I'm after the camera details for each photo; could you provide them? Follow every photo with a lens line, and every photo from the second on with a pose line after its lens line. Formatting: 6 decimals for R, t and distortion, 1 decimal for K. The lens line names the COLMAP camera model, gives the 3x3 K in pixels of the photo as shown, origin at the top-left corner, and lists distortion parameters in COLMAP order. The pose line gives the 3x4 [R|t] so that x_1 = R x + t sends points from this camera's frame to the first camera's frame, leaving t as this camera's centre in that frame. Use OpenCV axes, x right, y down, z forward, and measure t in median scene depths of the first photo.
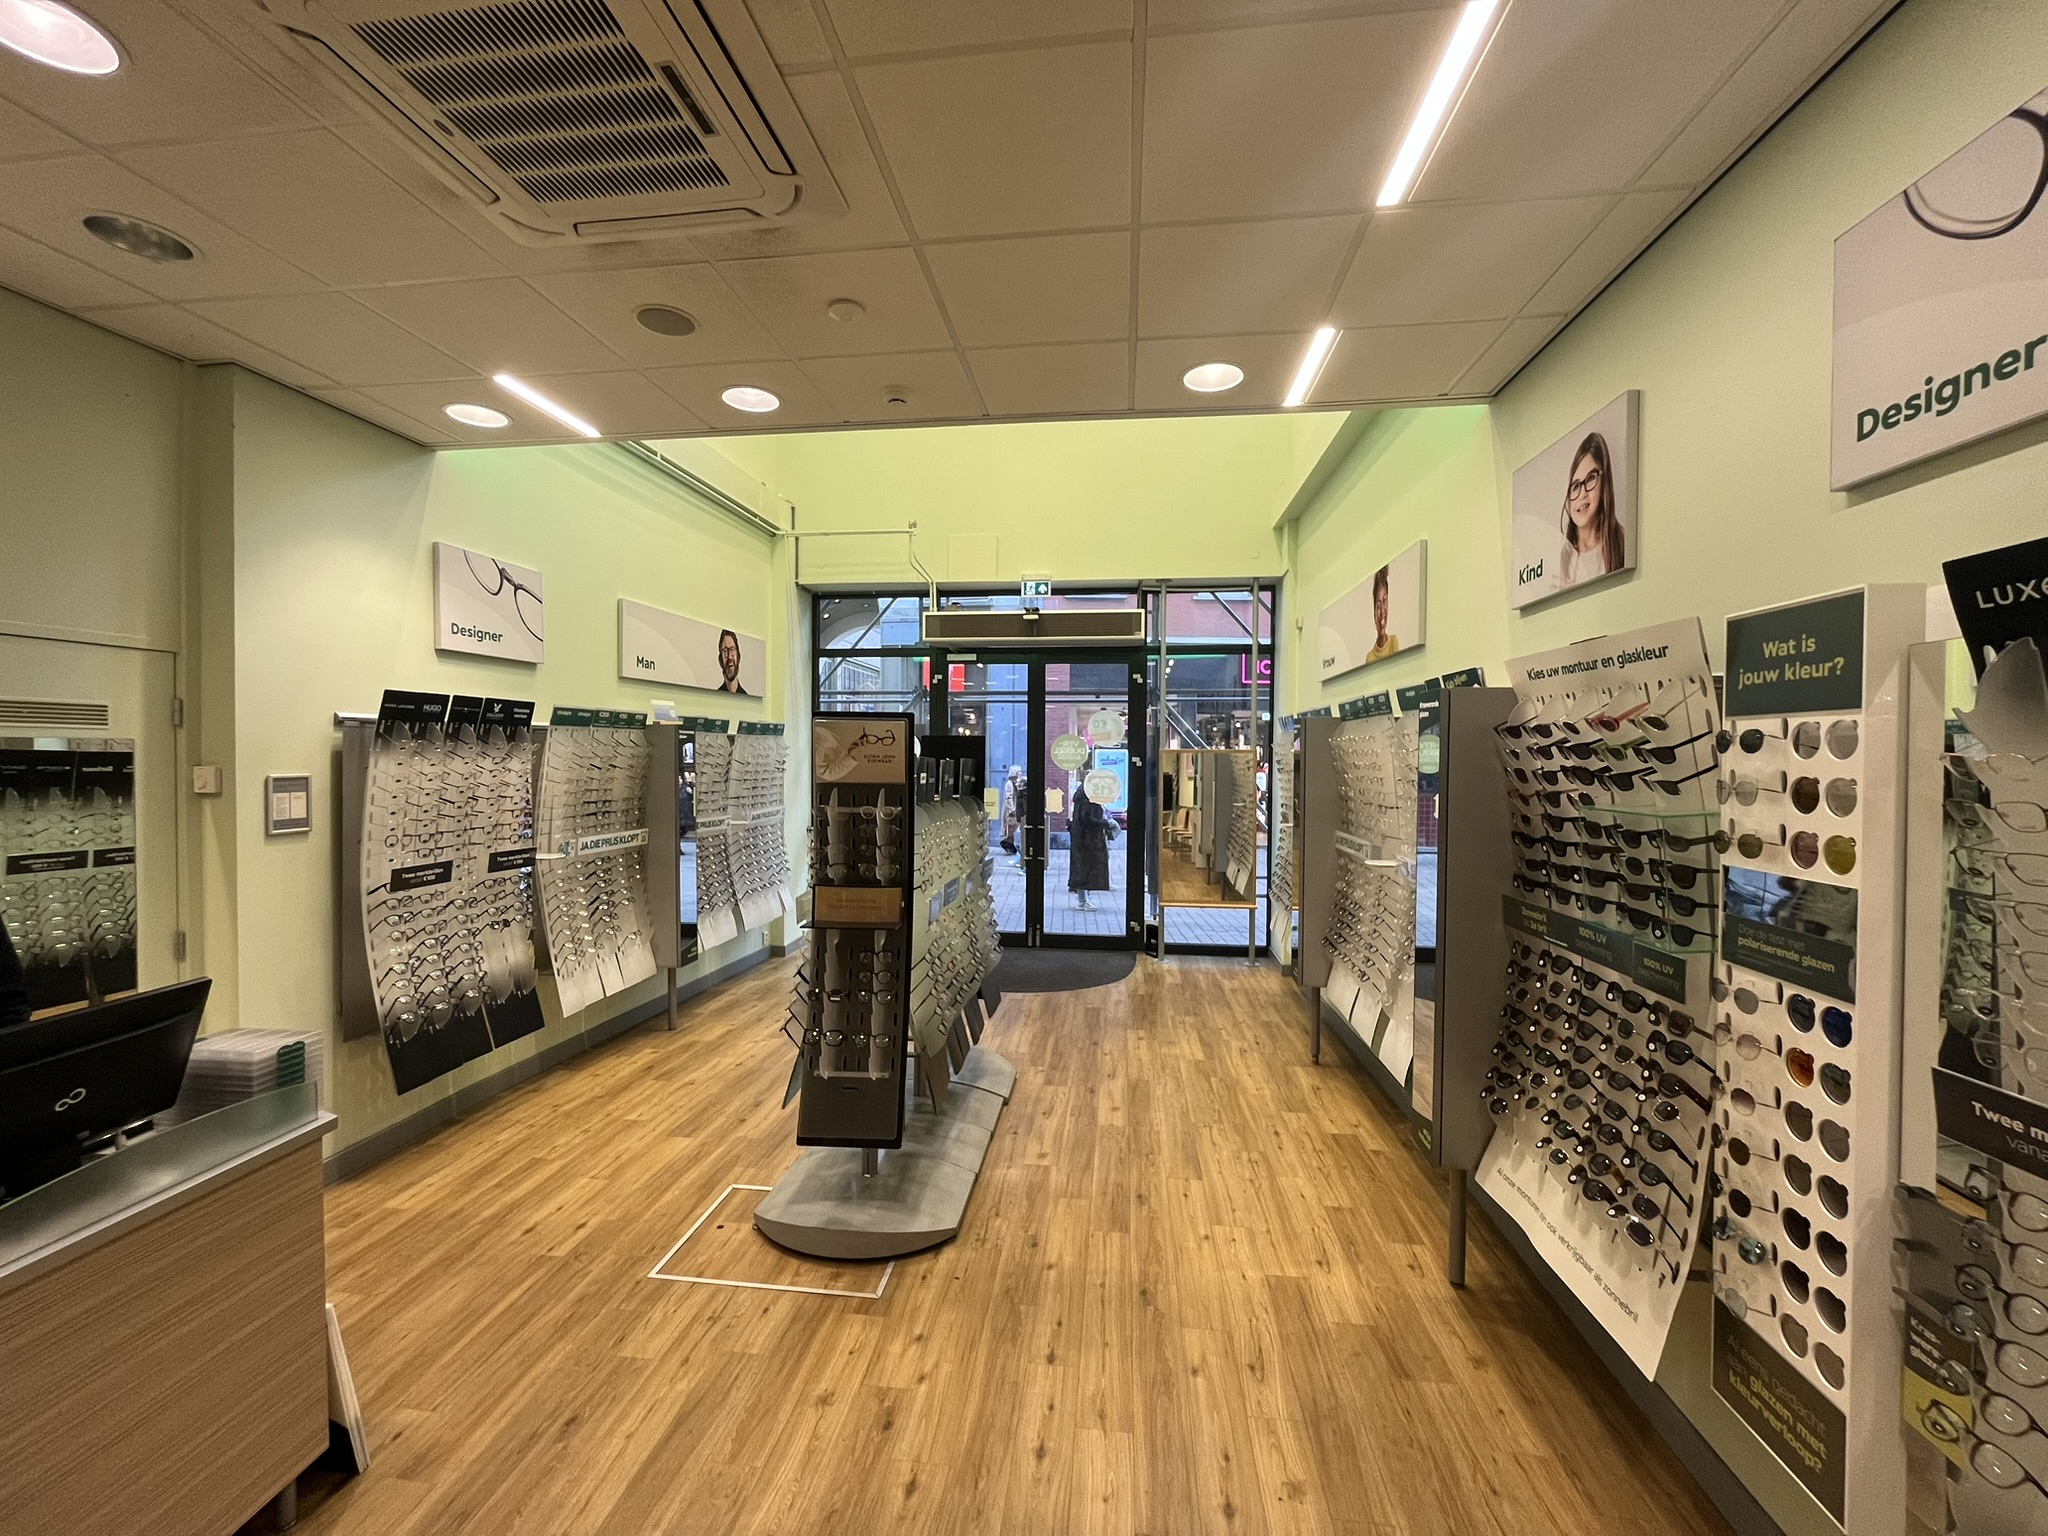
lens RADIAL K [[831.4, 0, 1020.5], [0, 831.4, 769.3], [0, 0, 1]] dist [-0.000398, -0.001168]
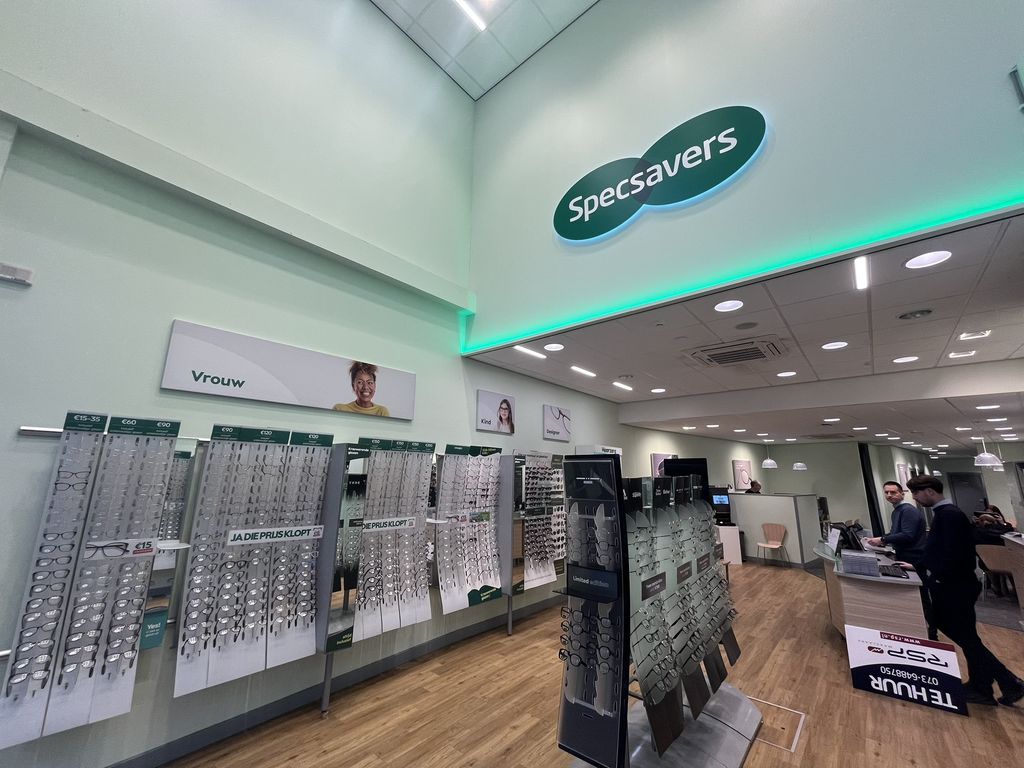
lens RADIAL K [[415.7, 0, 508.1], [0, 415.7, 382.2], [0, 0, 1]] dist [-0.000398, -0.001168]
pose [[-0.830364, 0.103737, 0.547480, -0.535643], [-0.010331, 0.979483, -0.201263, -0.044424], [-0.557125, -0.172777, -0.812256, 2.767681]]
